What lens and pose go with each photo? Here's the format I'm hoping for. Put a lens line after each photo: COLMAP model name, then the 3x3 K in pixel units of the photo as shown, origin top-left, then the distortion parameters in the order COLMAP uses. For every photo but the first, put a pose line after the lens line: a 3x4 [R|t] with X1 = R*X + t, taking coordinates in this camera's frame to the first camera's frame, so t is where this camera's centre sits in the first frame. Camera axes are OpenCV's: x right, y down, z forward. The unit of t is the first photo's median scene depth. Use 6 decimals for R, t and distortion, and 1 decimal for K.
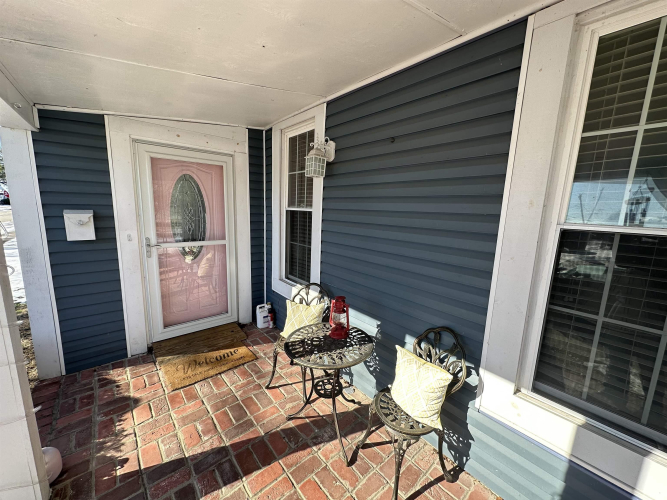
lens RADIAL K [[265.8, 0, 334.9], [0, 265.8, 247.6], [0, 0, 1]] dist [-0.001916, 0.000323]
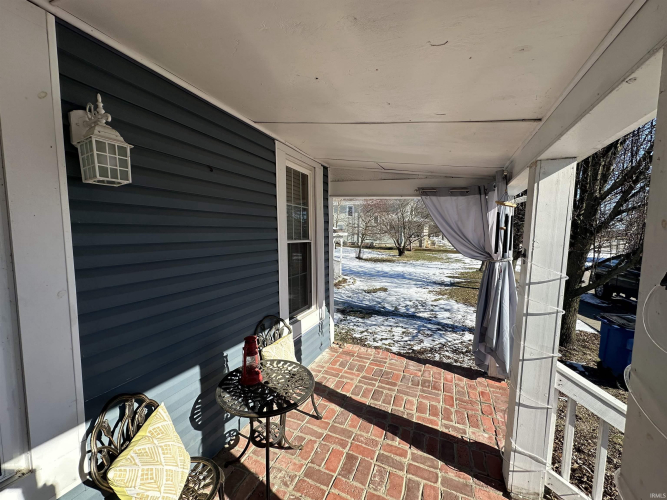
lens RADIAL K [[265.8, 0, 335.0], [0, 265.8, 255.4], [0, 0, 1]] dist [-0.001916, 0.000323]
pose [[-0.446334, -0.108247, 0.888295, -1.080417], [0.121210, 0.976196, 0.179862, -0.265190], [-0.886619, 0.187948, -0.422589, 1.307289]]
